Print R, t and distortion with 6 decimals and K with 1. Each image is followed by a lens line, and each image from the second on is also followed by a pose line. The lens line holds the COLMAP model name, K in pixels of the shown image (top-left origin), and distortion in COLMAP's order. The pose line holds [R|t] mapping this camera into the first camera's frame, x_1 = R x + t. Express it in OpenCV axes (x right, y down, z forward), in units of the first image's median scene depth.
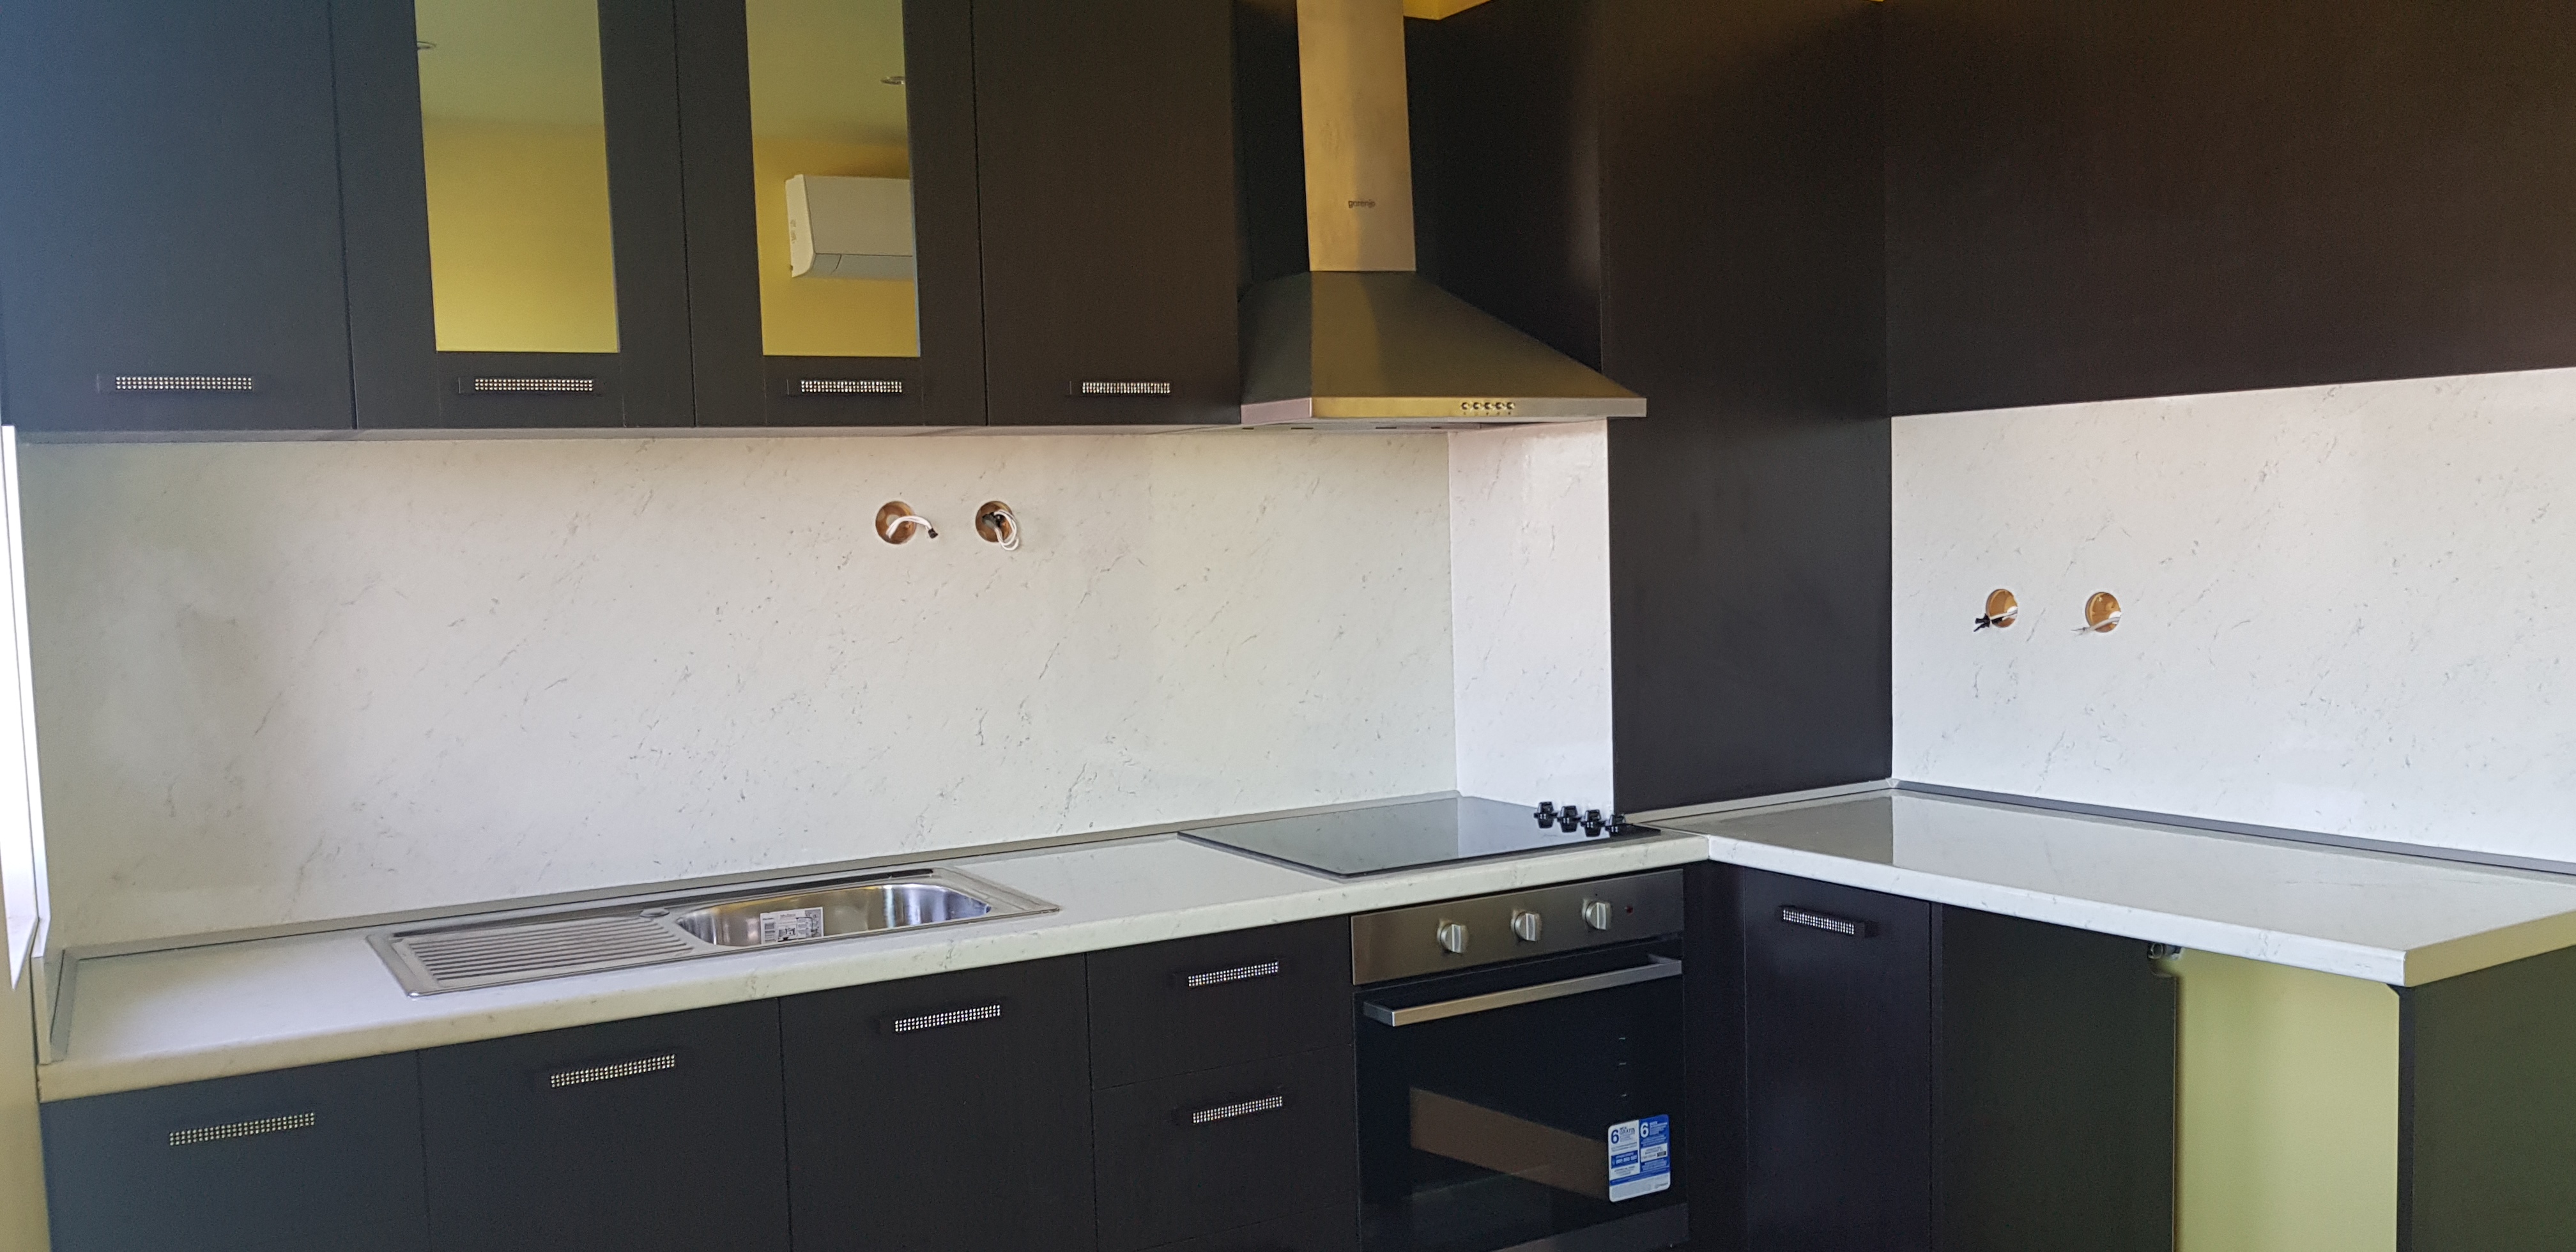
lens RADIAL K [[2030.3, 0, 1269.1], [0, 2030.3, 674.5], [0, 0, 1]] dist [-0.013035, -0.017047]
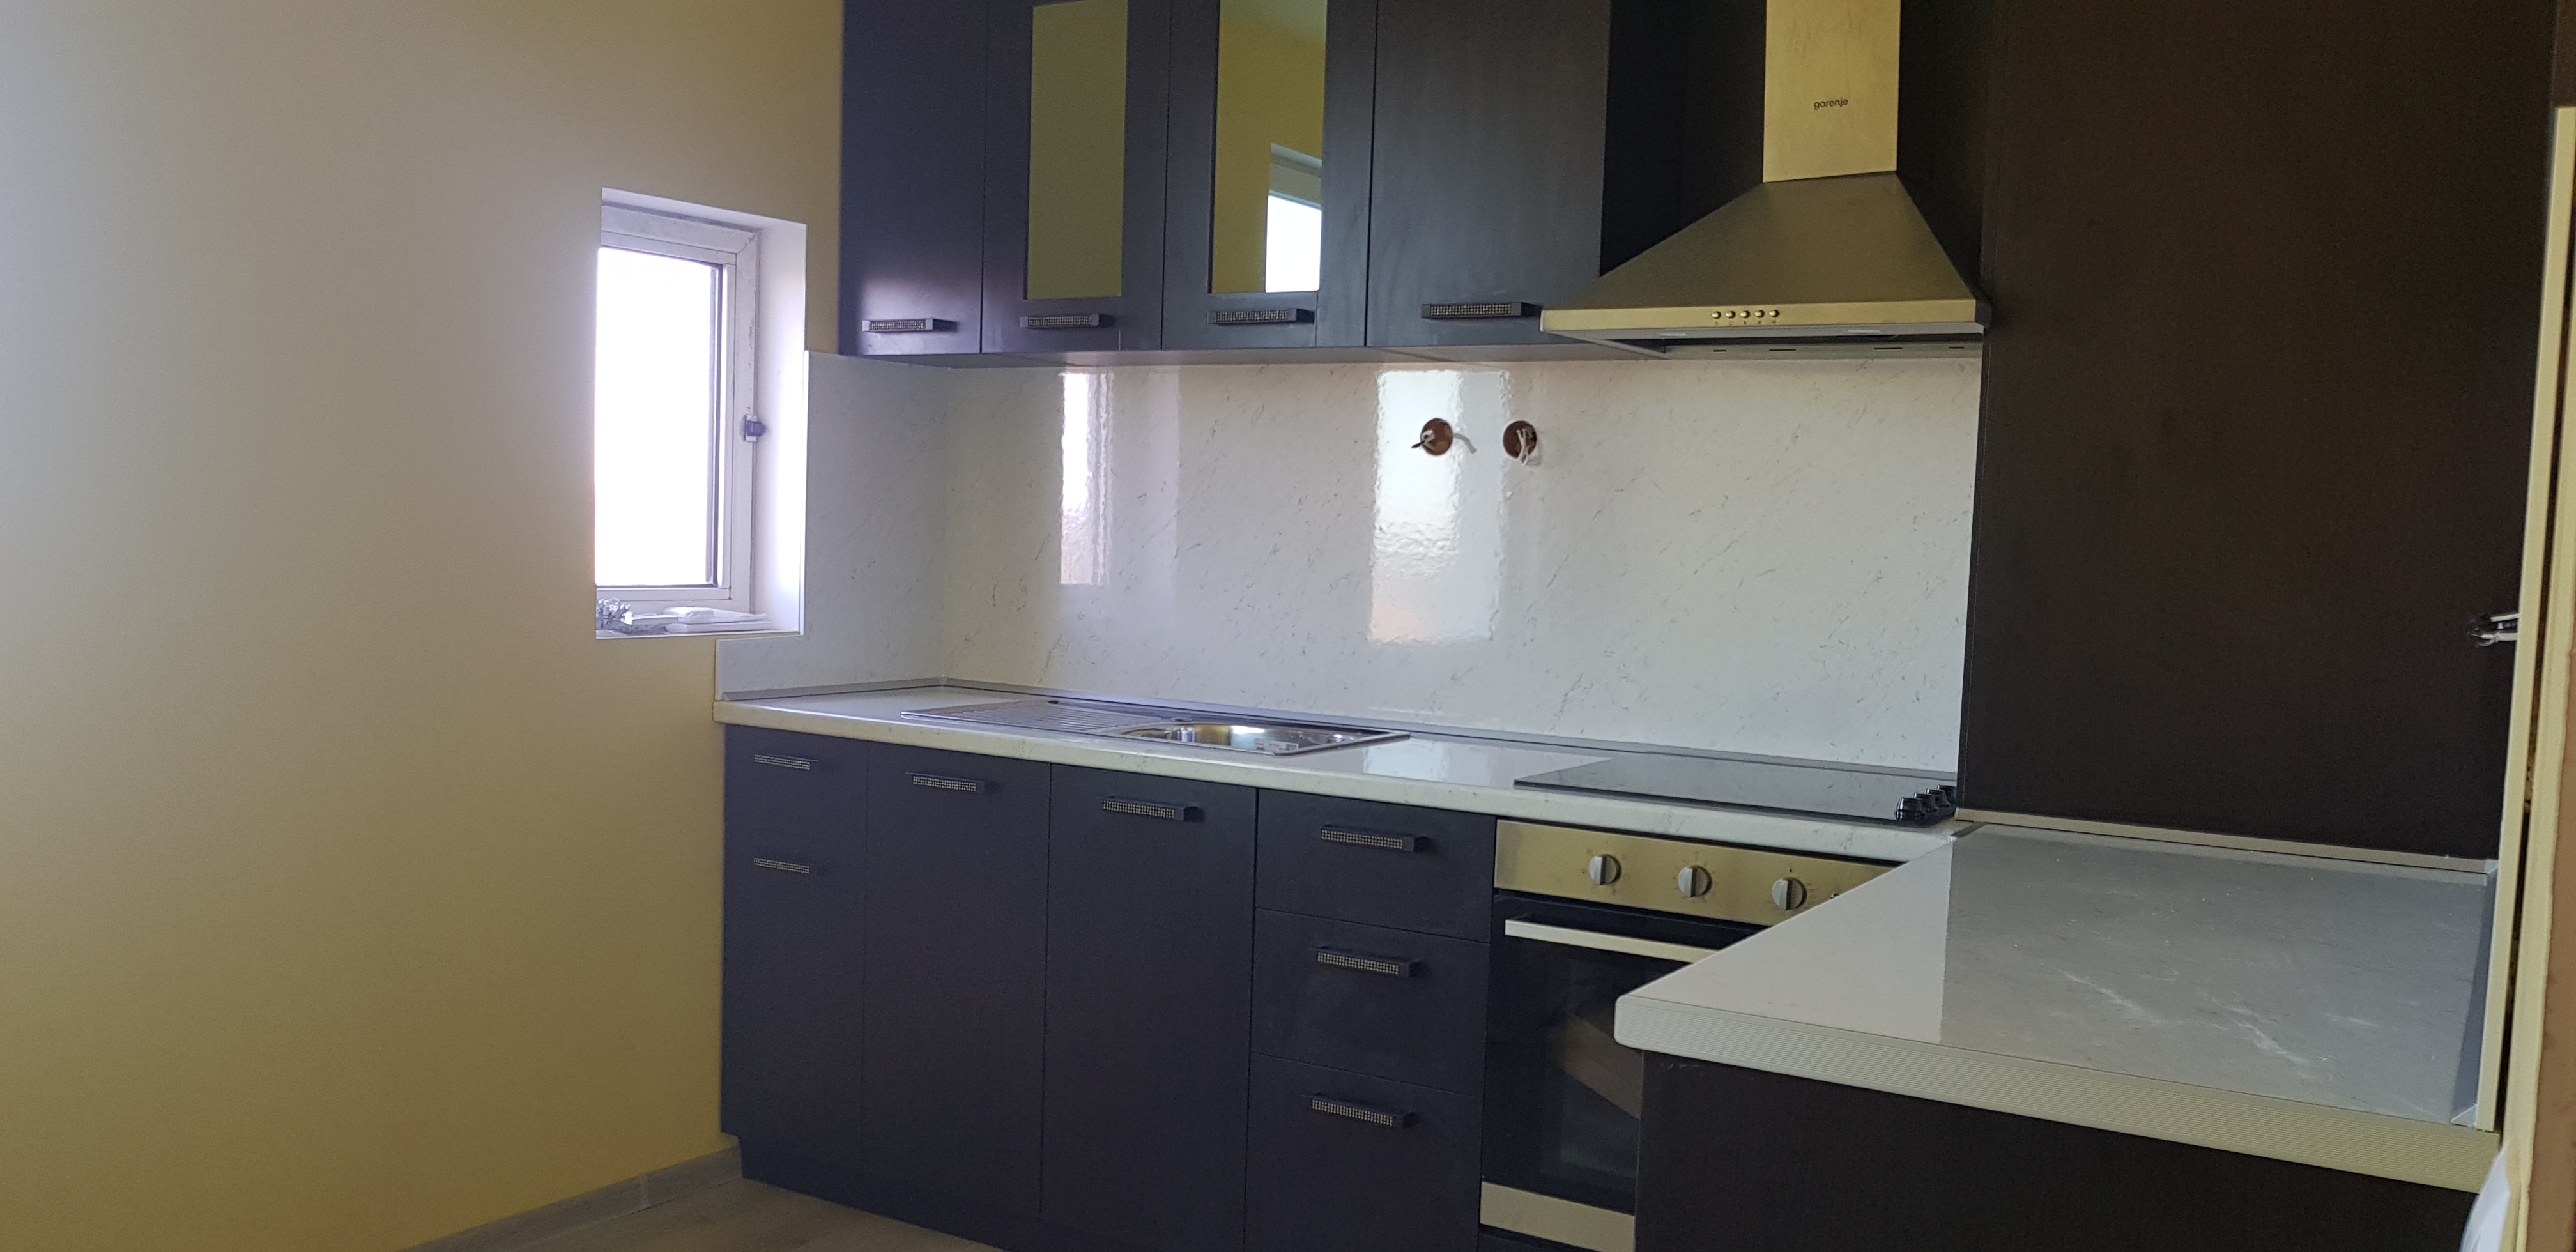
lens RADIAL K [[2030.3, 0, 1300.3], [0, 2030.3, 675.6], [0, 0, 1]] dist [-0.013035, -0.017047]
pose [[0.465162, 0.115204, -0.877697, 0.807939], [-0.116239, 0.990860, 0.068453, -0.010120], [0.877561, 0.070181, 0.474302, 0.389619]]
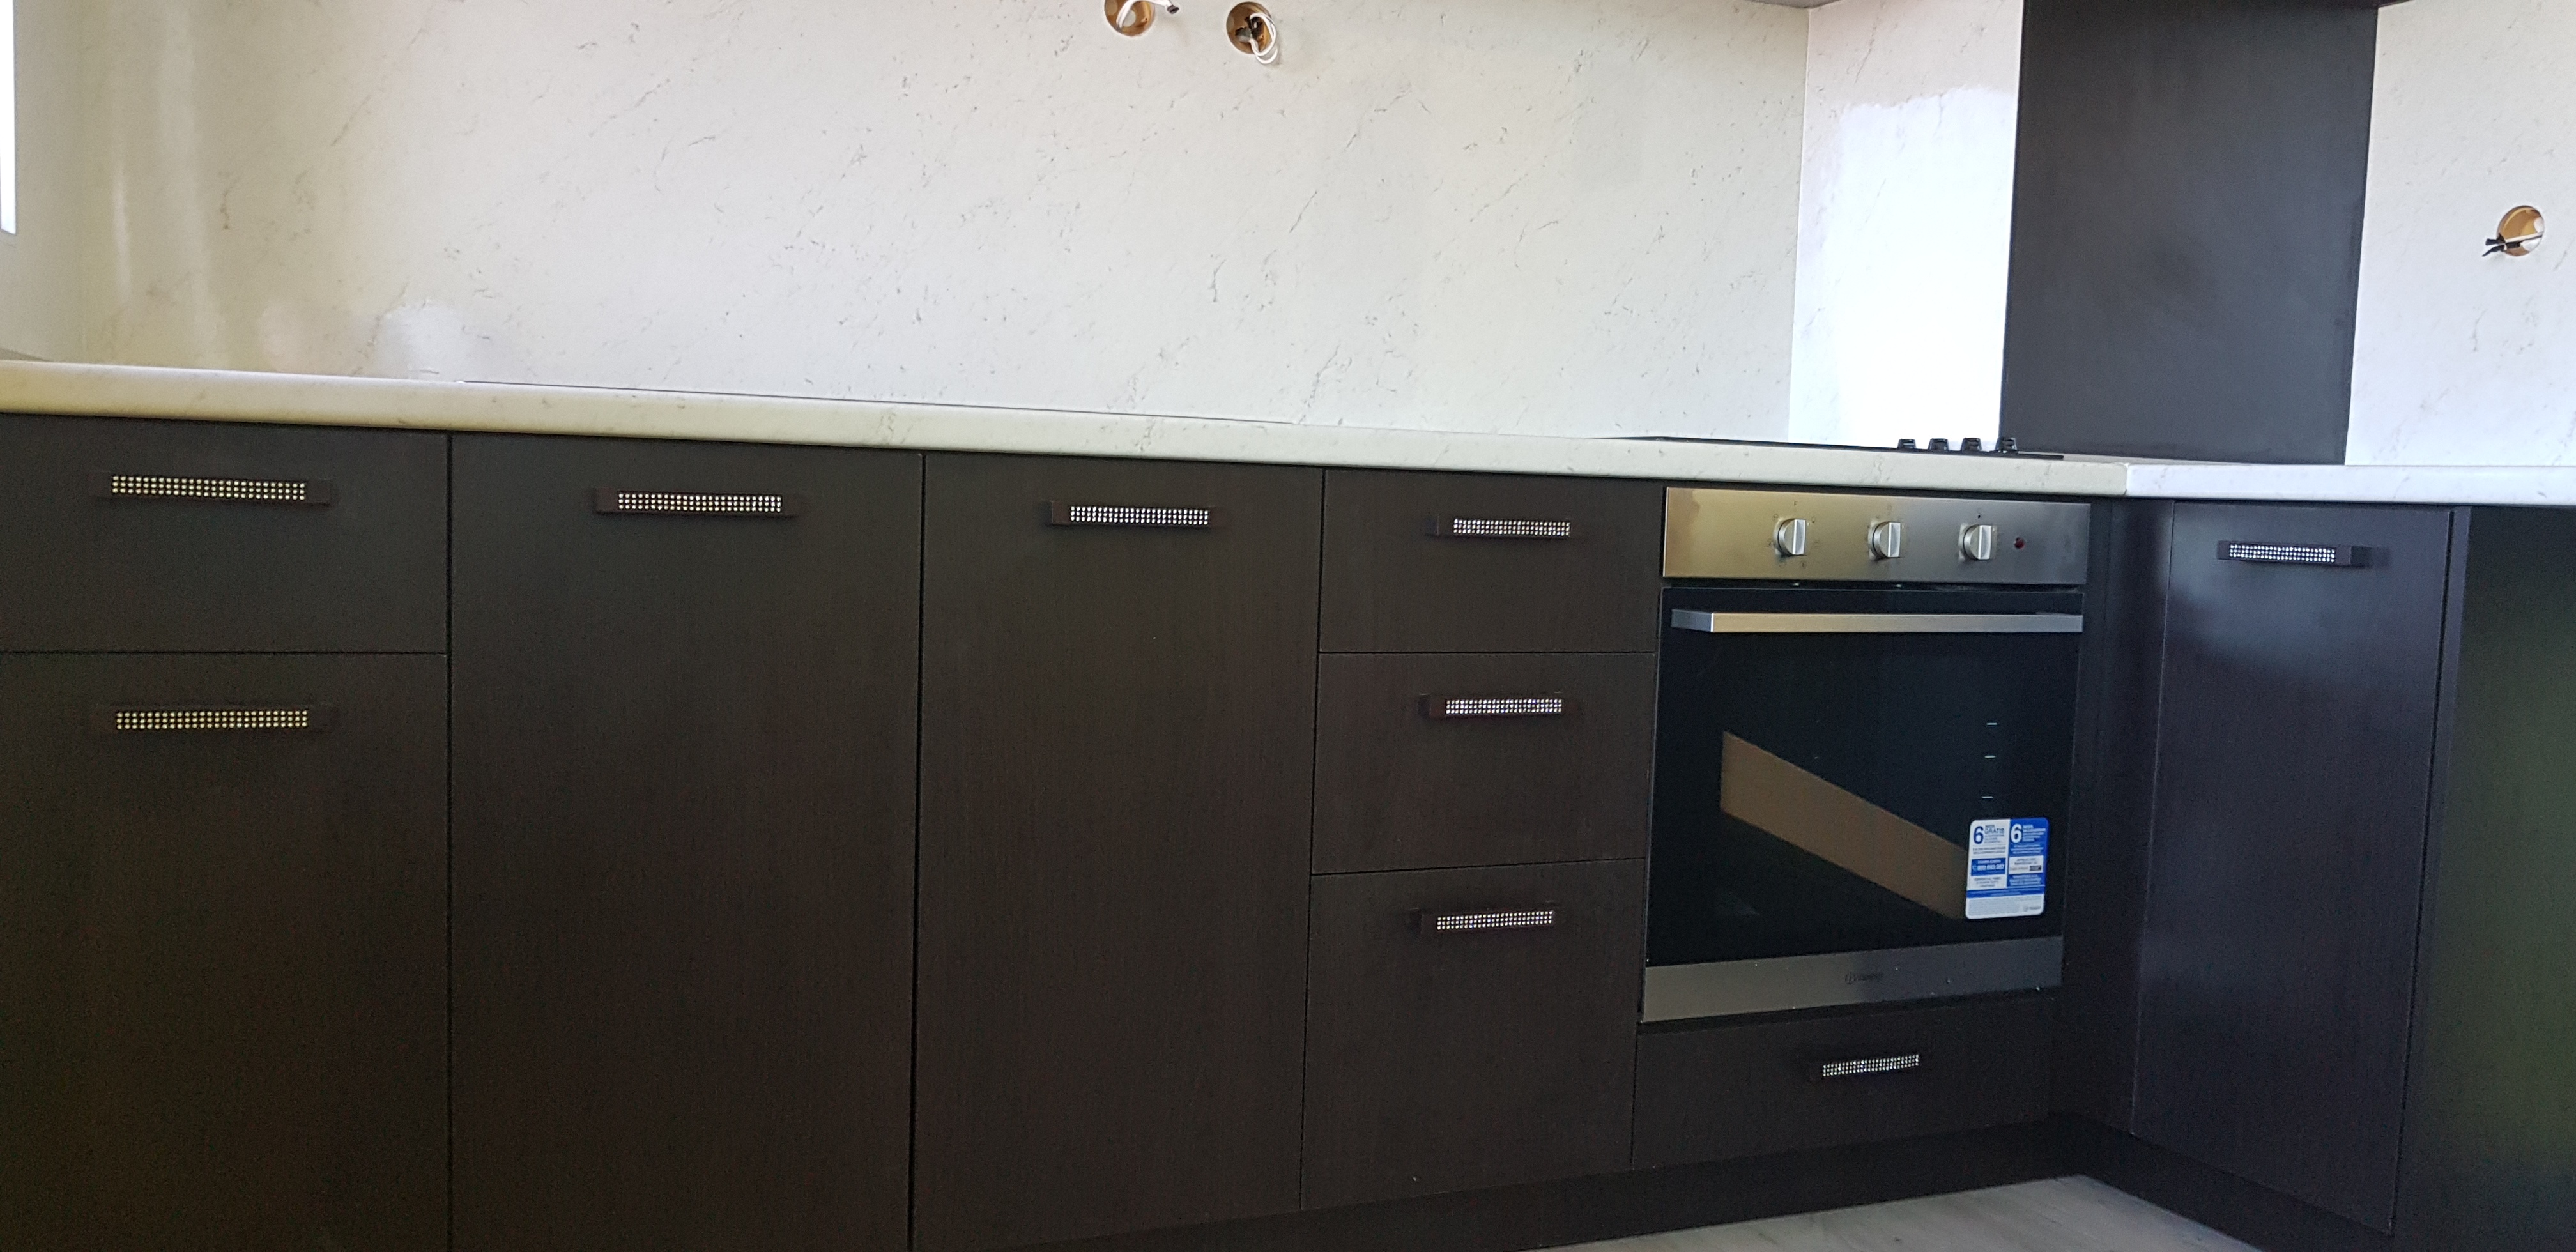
lens RADIAL K [[2030.3, 0, 1306.7], [0, 2030.3, 651.8], [0, 0, 1]] dist [-0.013035, -0.017047]
pose [[0.991853, 0.072817, -0.104528, -0.009383], [-0.072667, 0.997342, 0.005252, 0.172127], [0.104633, 0.002387, 0.994508, 0.197179]]
